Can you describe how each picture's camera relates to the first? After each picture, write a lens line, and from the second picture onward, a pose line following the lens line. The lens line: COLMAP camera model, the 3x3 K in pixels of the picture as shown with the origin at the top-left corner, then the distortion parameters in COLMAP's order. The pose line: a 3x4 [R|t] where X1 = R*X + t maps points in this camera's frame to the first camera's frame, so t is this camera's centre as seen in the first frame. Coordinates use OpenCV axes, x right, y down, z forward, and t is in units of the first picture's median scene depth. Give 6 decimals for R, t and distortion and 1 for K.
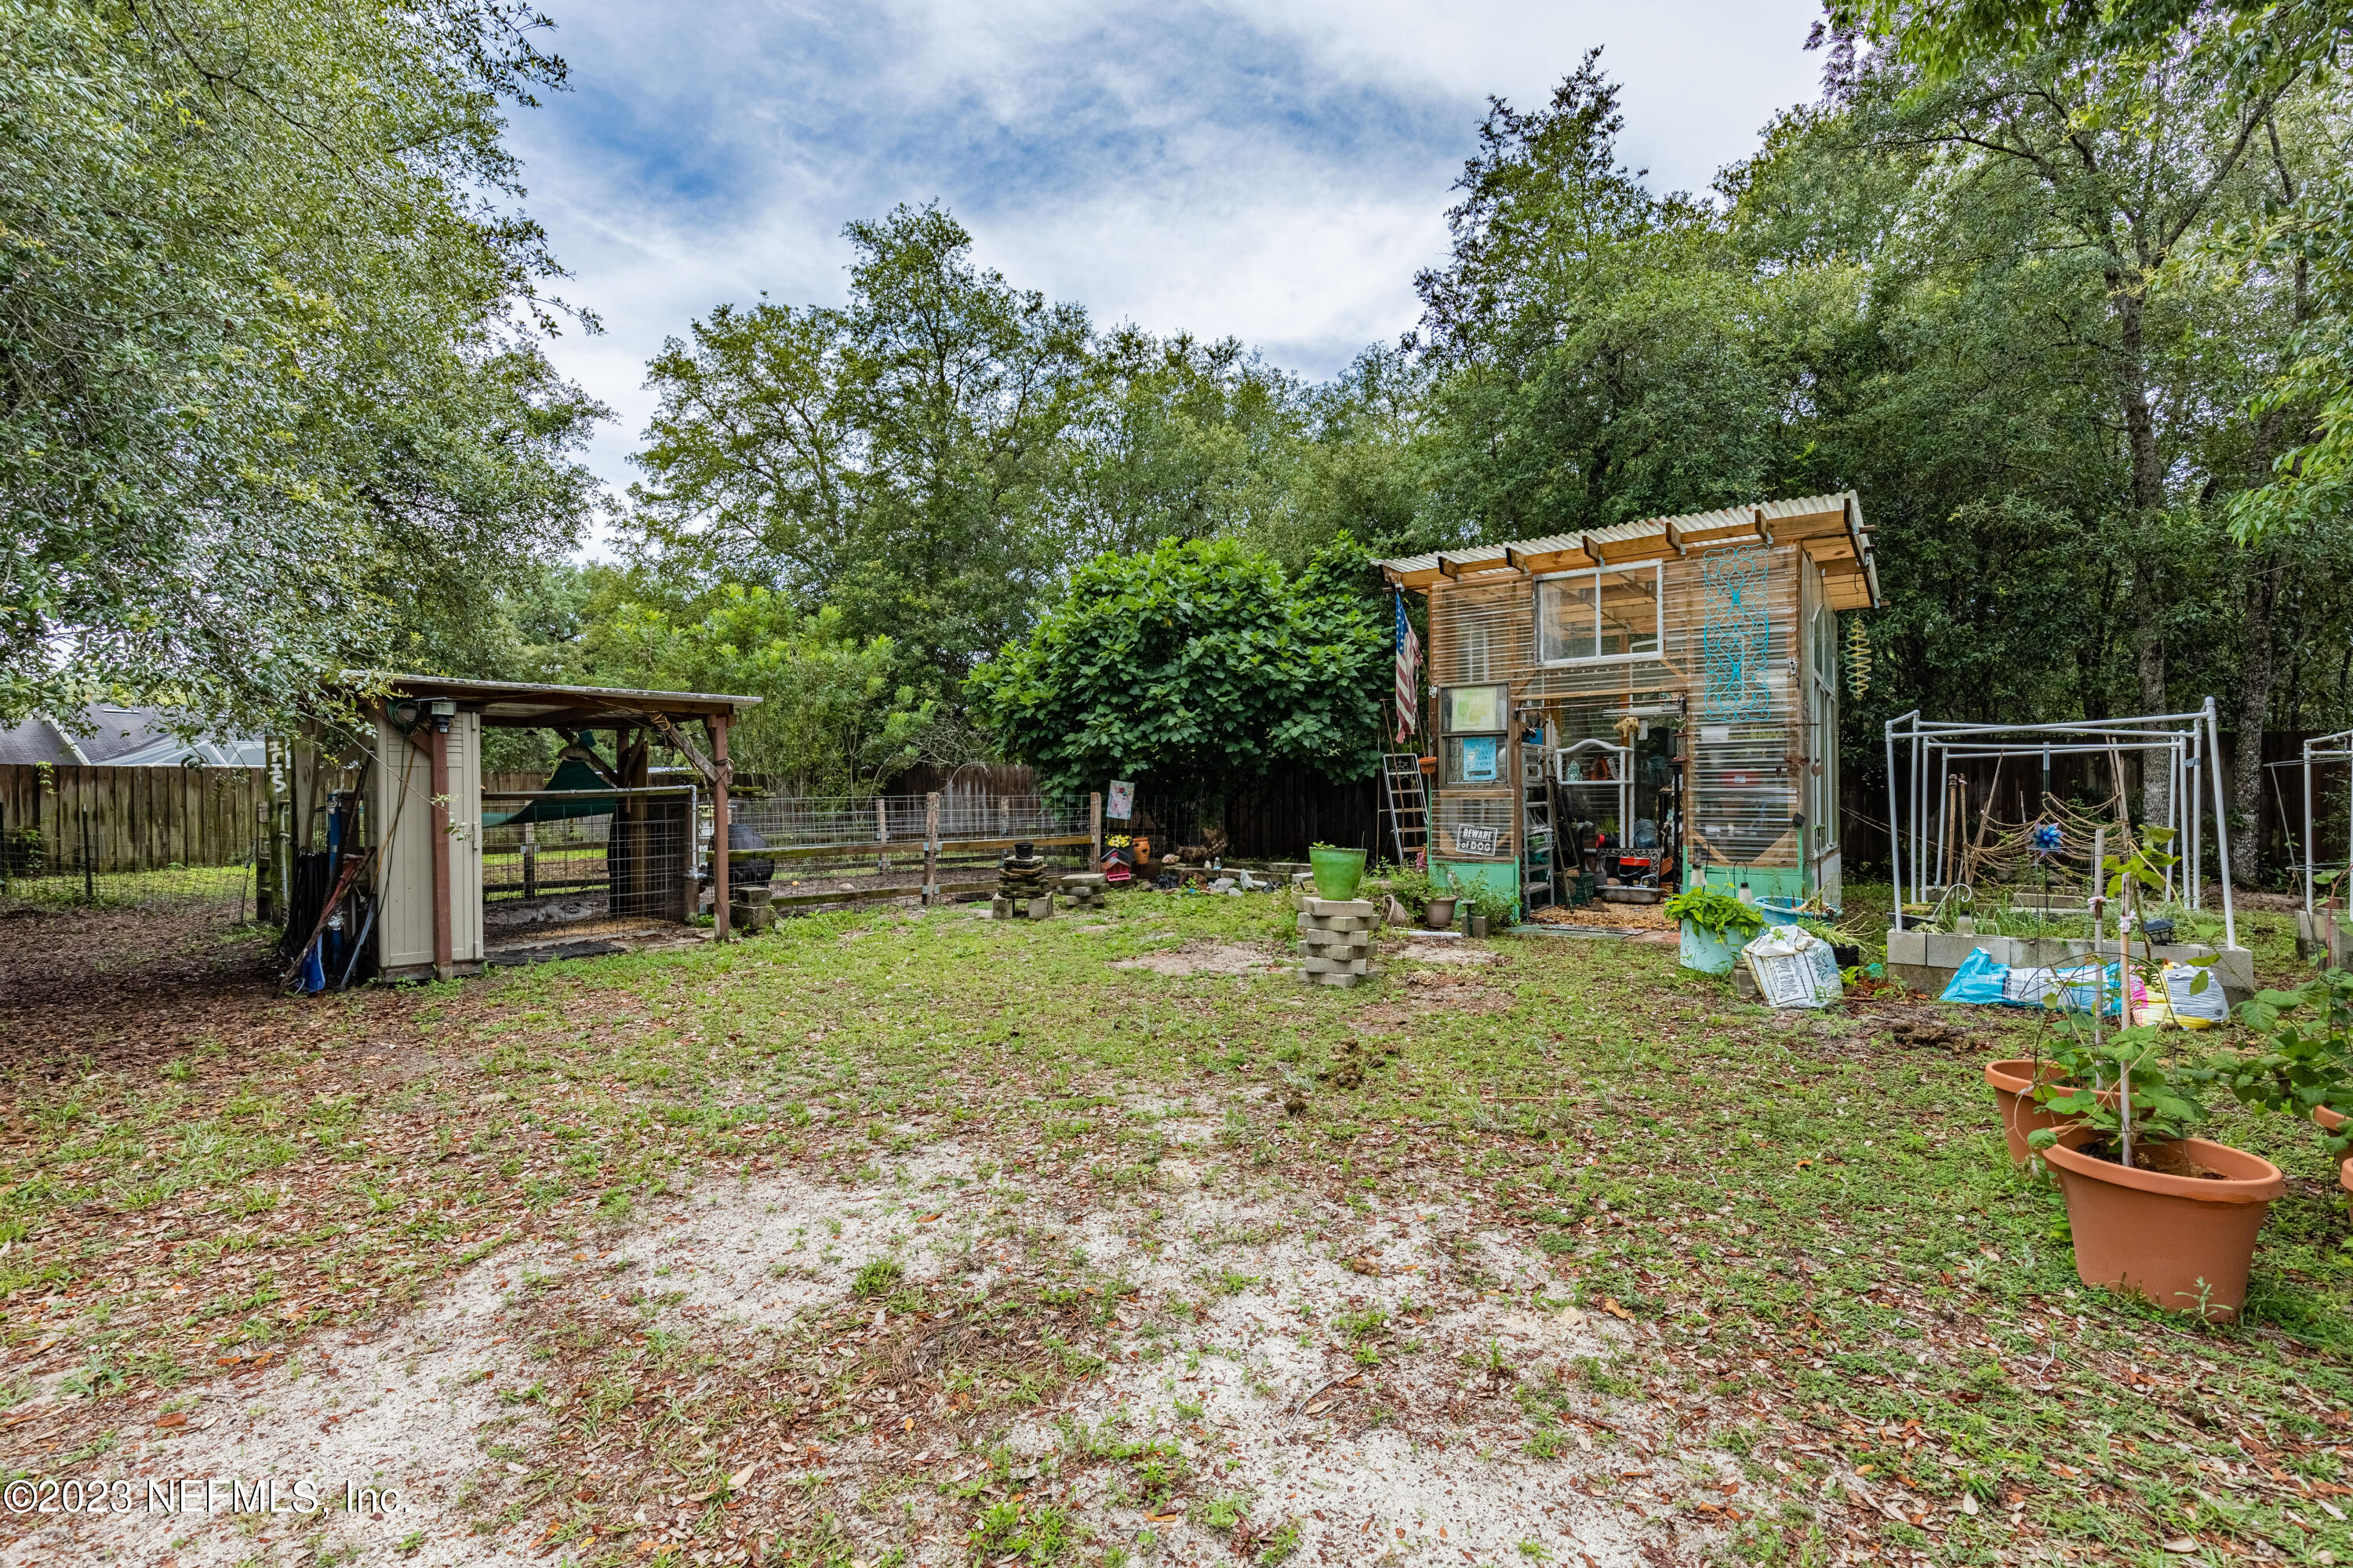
lens RADIAL K [[1055.3, 0, 1175.6], [0, 1055.3, 794.8], [0, 0, 1]] dist [0.010333, -0.001609]
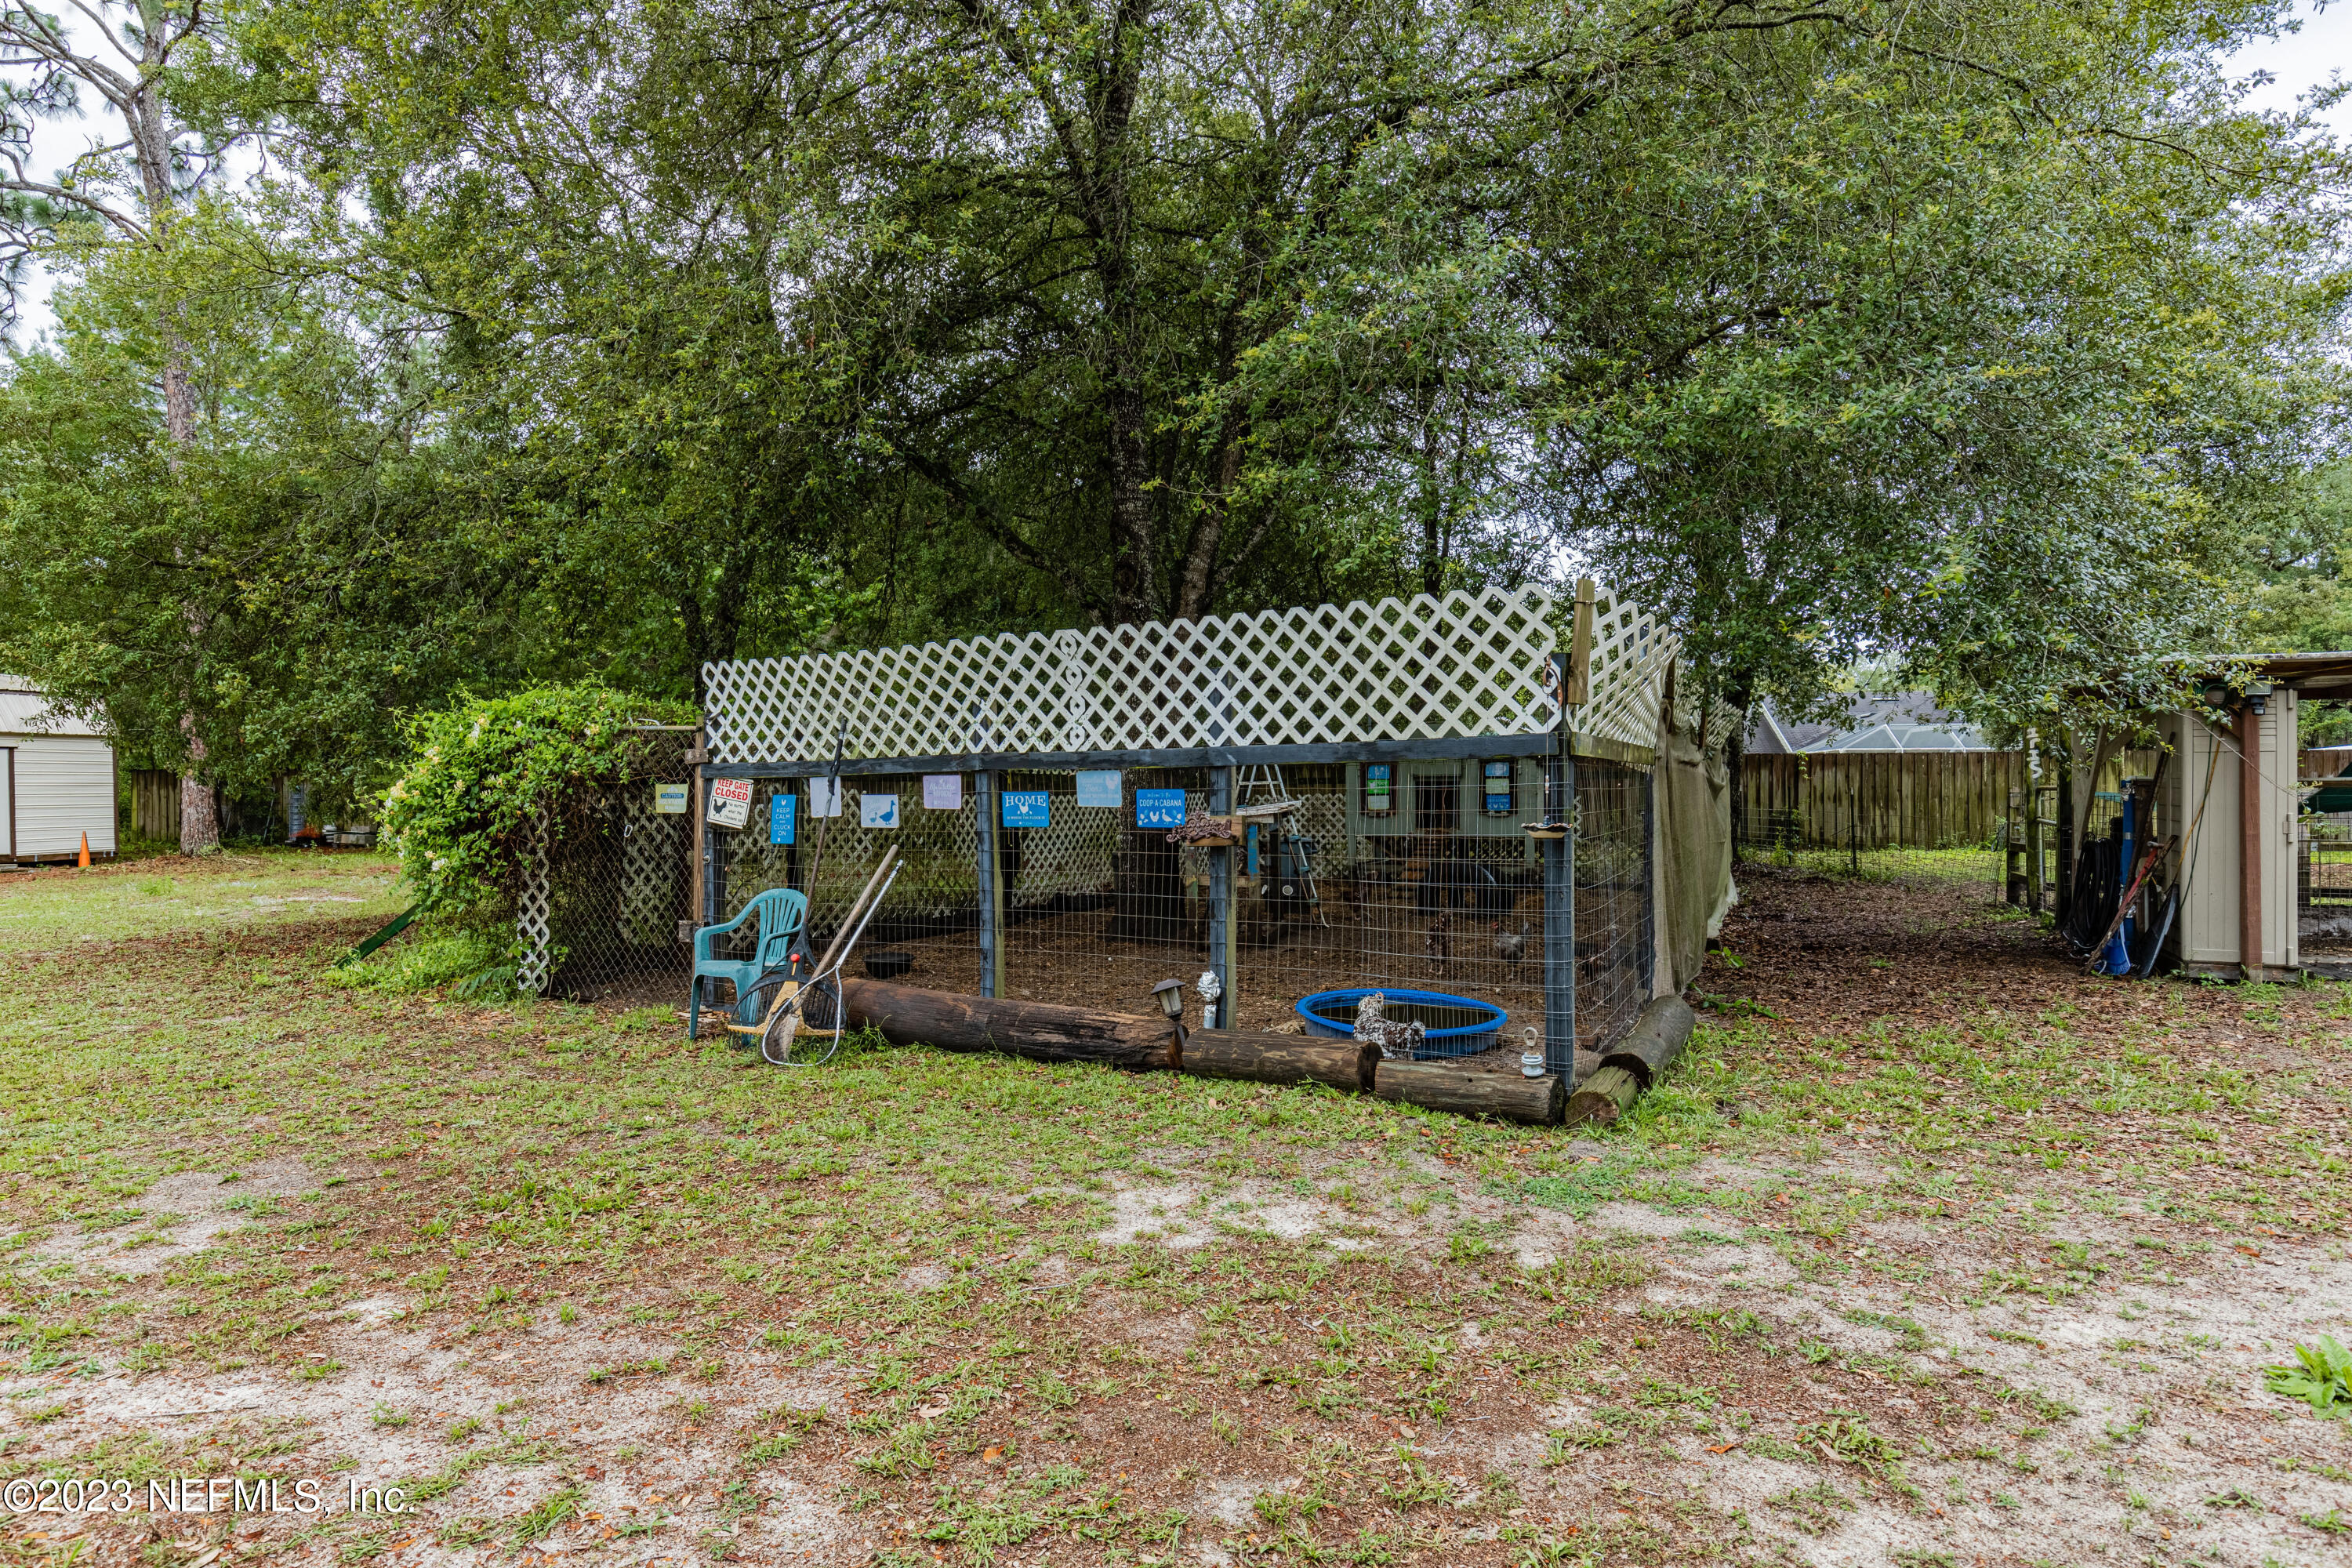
lens RADIAL K [[1300.0, 0, 1174.3], [0, 1300.0, 786.9], [0, 0, 1]] dist [0.007179, 0.000309]
pose [[0.348517, 0.004731, -0.937290, 0.041133], [0.002564, 0.999979, 0.006001, -0.004424], [0.937299, -0.004494, 0.348498, -0.259898]]
